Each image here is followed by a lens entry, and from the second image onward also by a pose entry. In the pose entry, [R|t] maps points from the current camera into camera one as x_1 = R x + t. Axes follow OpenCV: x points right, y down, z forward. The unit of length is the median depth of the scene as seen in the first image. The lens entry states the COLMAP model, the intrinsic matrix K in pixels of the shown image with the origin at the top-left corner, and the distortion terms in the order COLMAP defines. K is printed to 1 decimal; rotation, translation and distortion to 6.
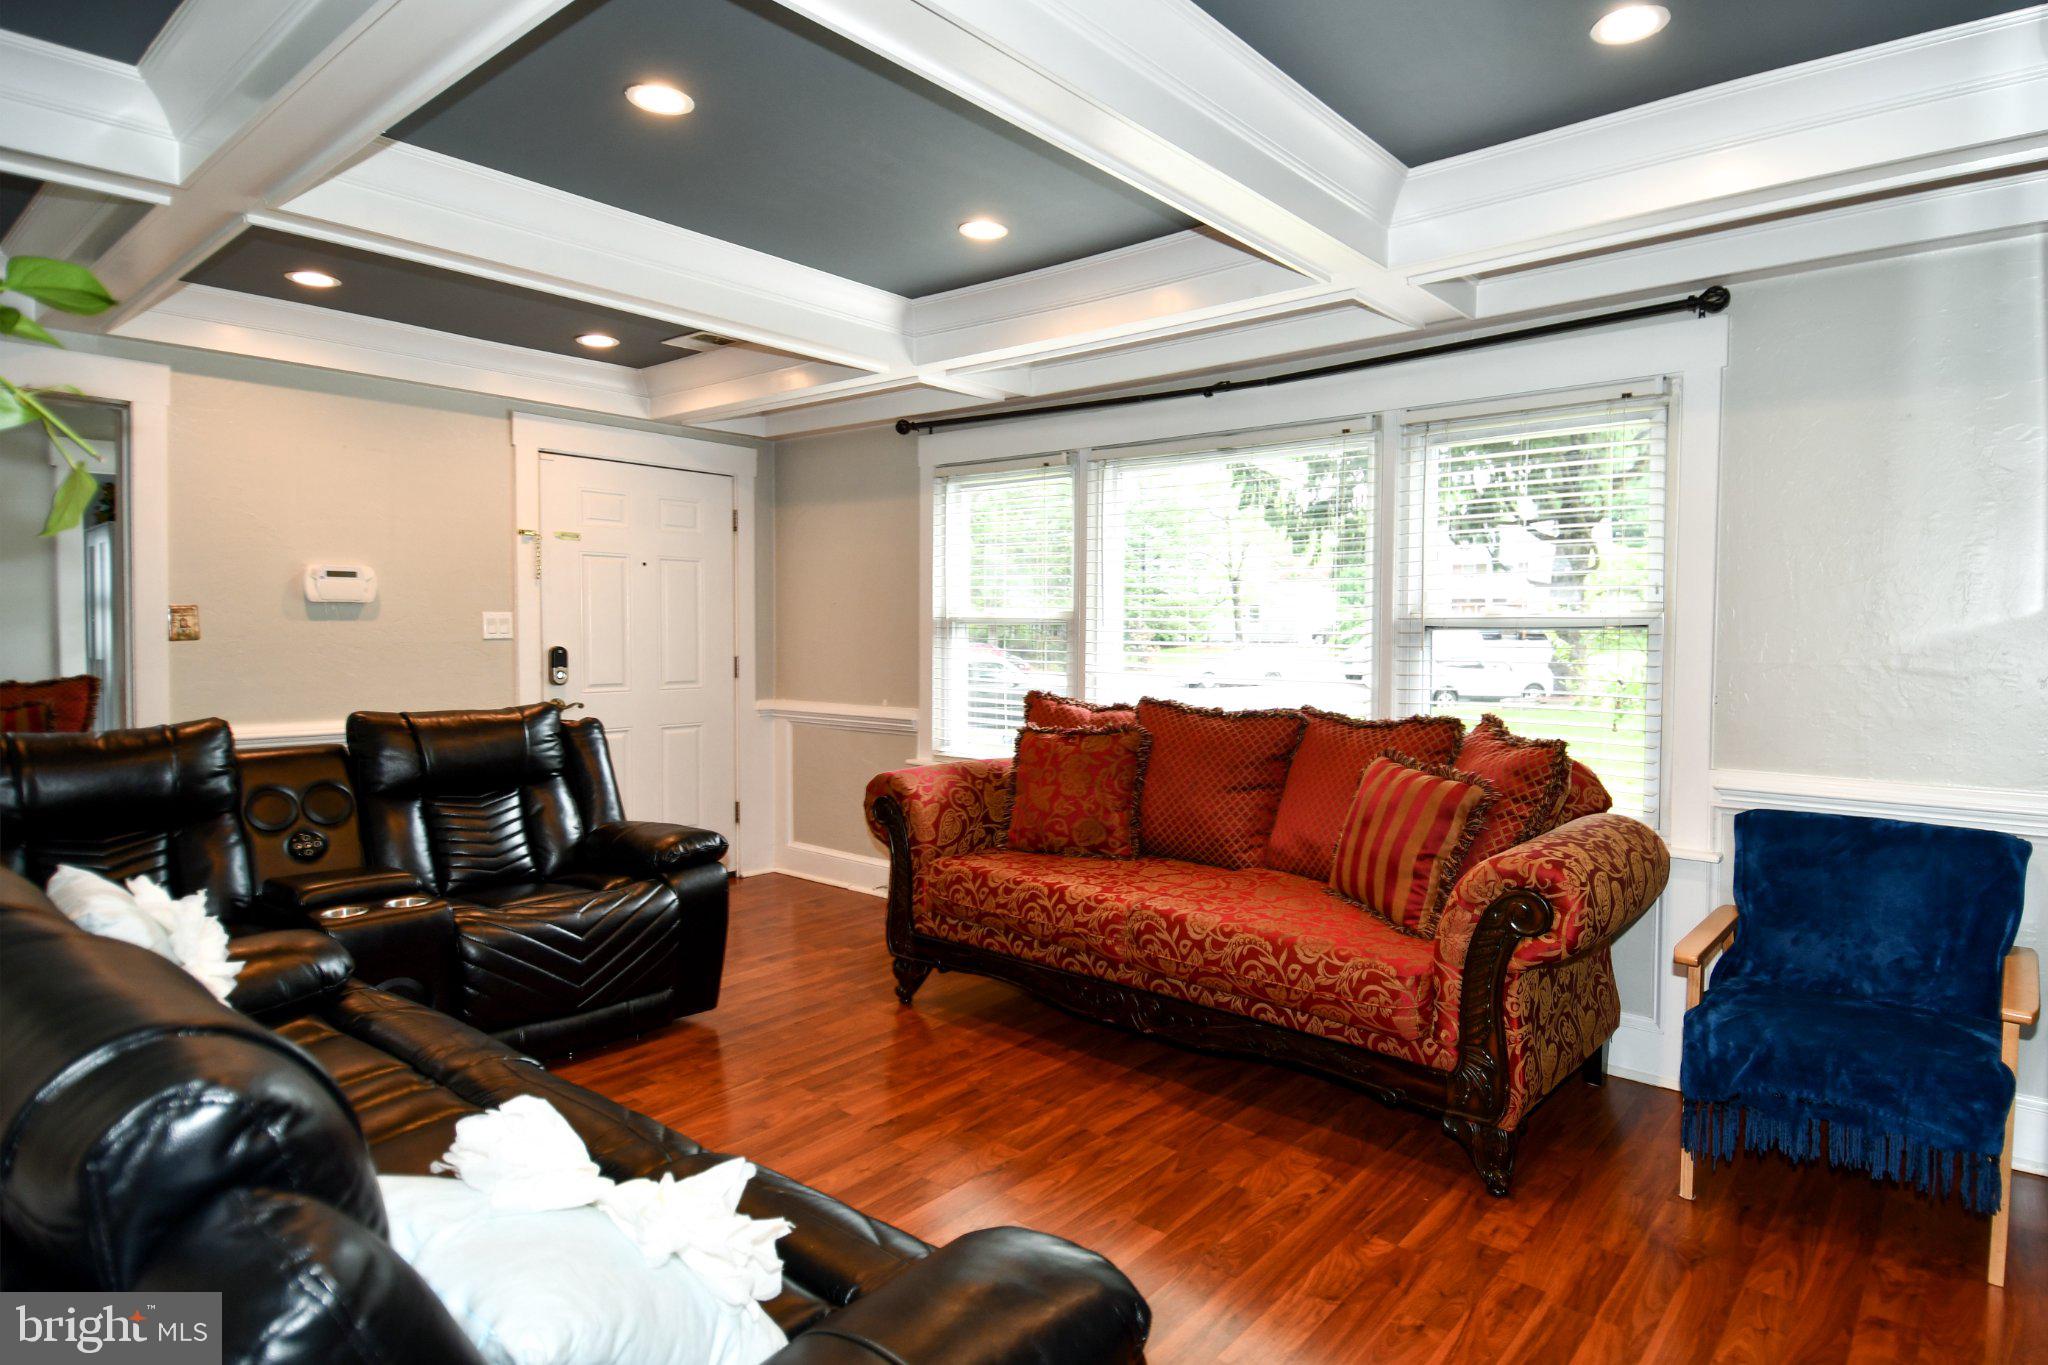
lens RADIAL K [[1071.3, 0, 1065.4], [0, 1071.3, 662.5], [0, 0, 1]] dist [0.062799, -0.063276]
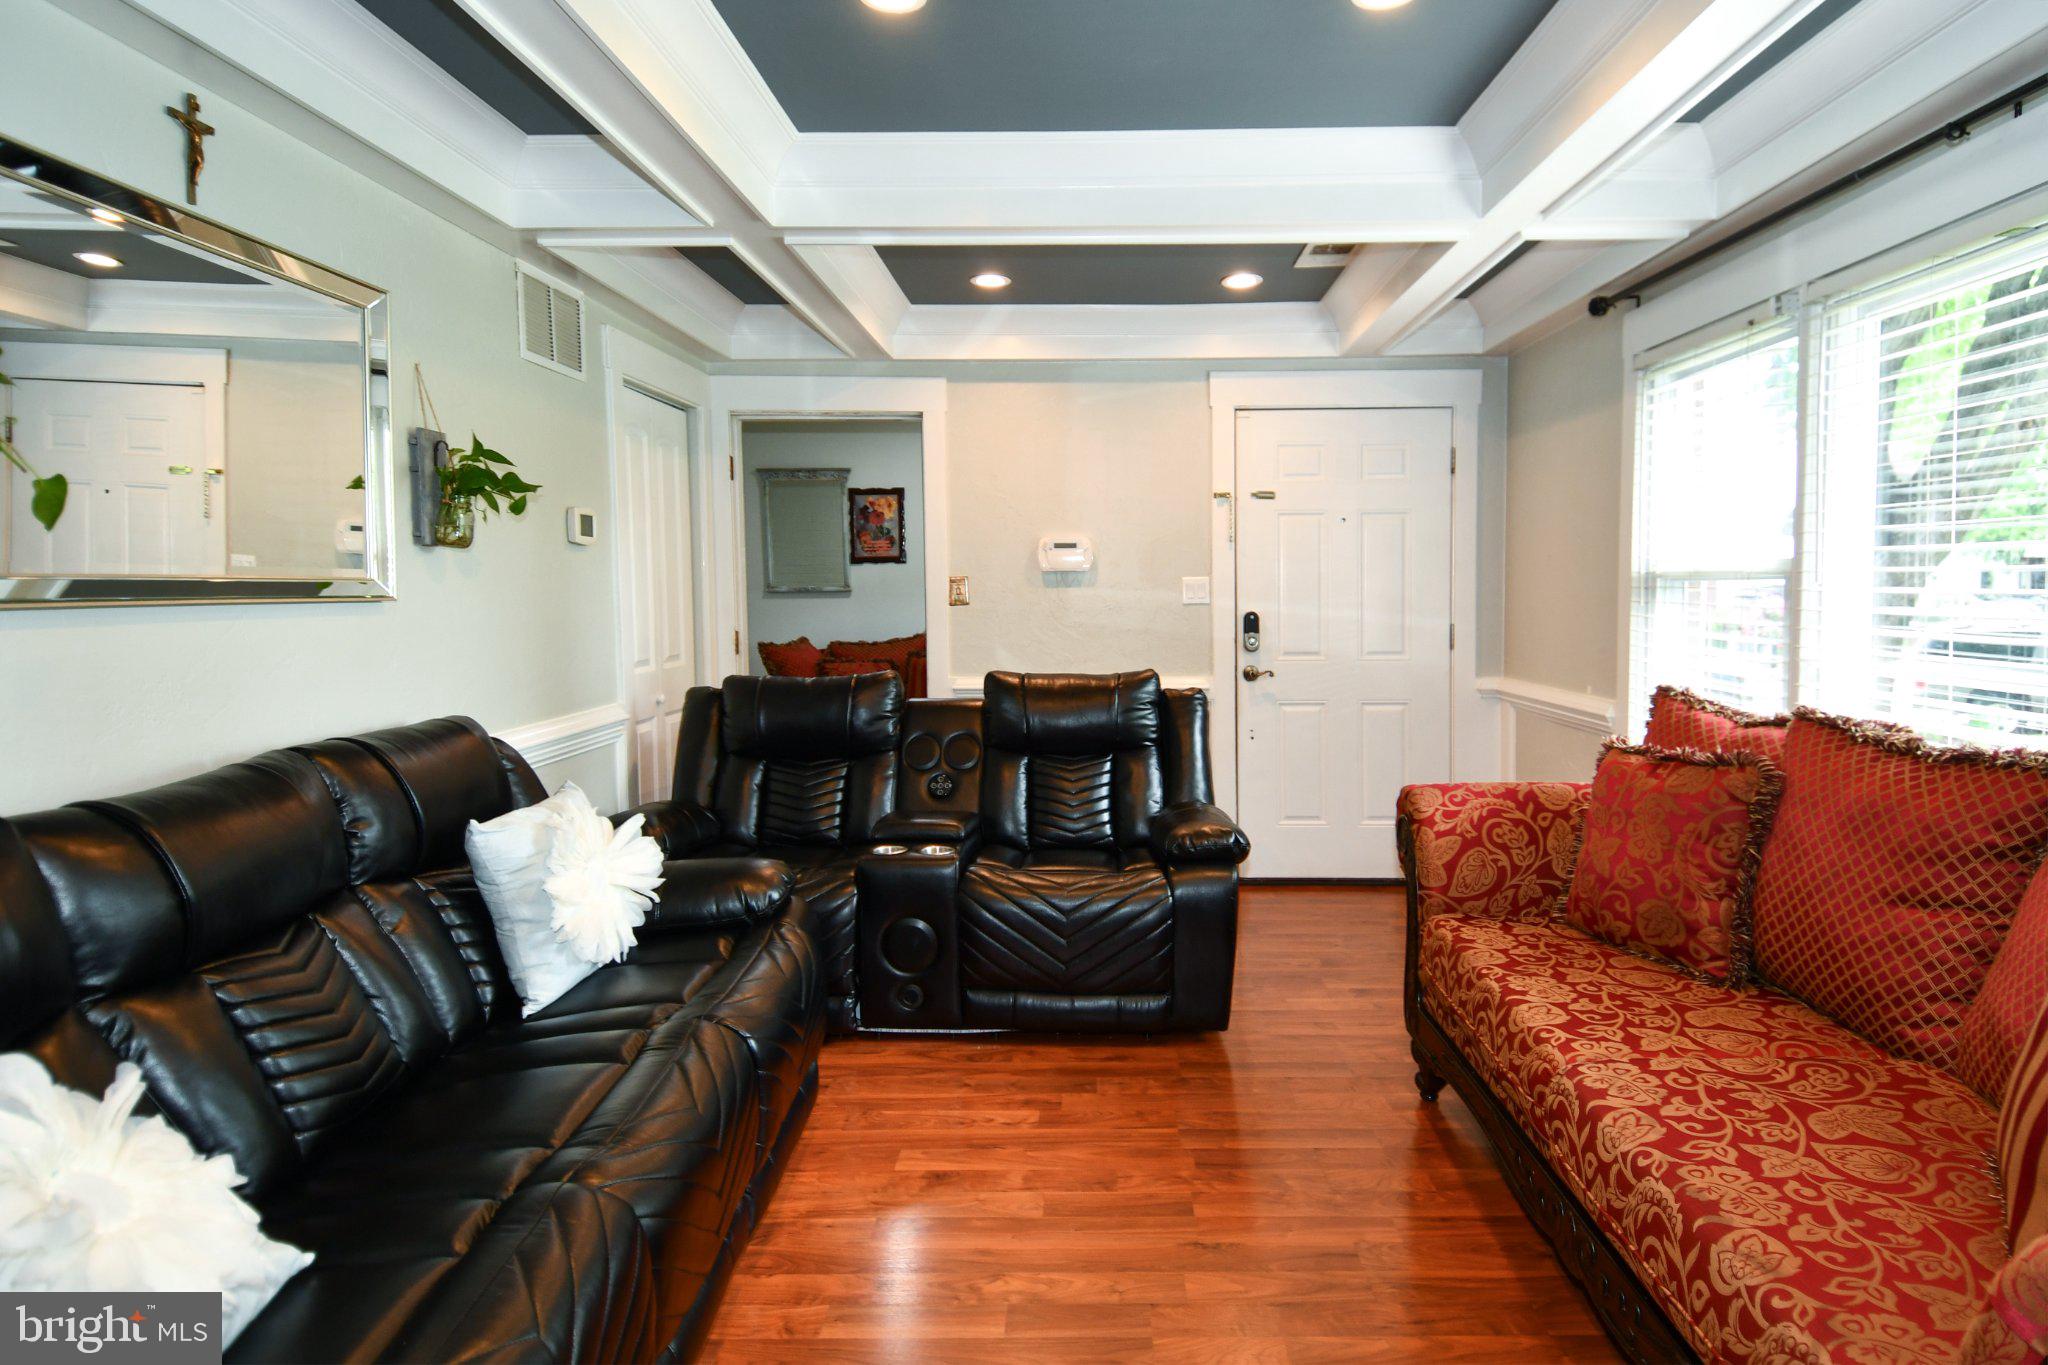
lens RADIAL K [[1141.5, 0, 1072.6], [0, 1141.5, 655.9], [0, 0, 1]] dist [0.054742, -0.056189]
pose [[0.648628, 0.034761, -0.760312, 0.283248], [-0.014322, 0.999337, 0.033471, -0.010001], [0.760971, -0.010822, 0.648696, 0.308510]]
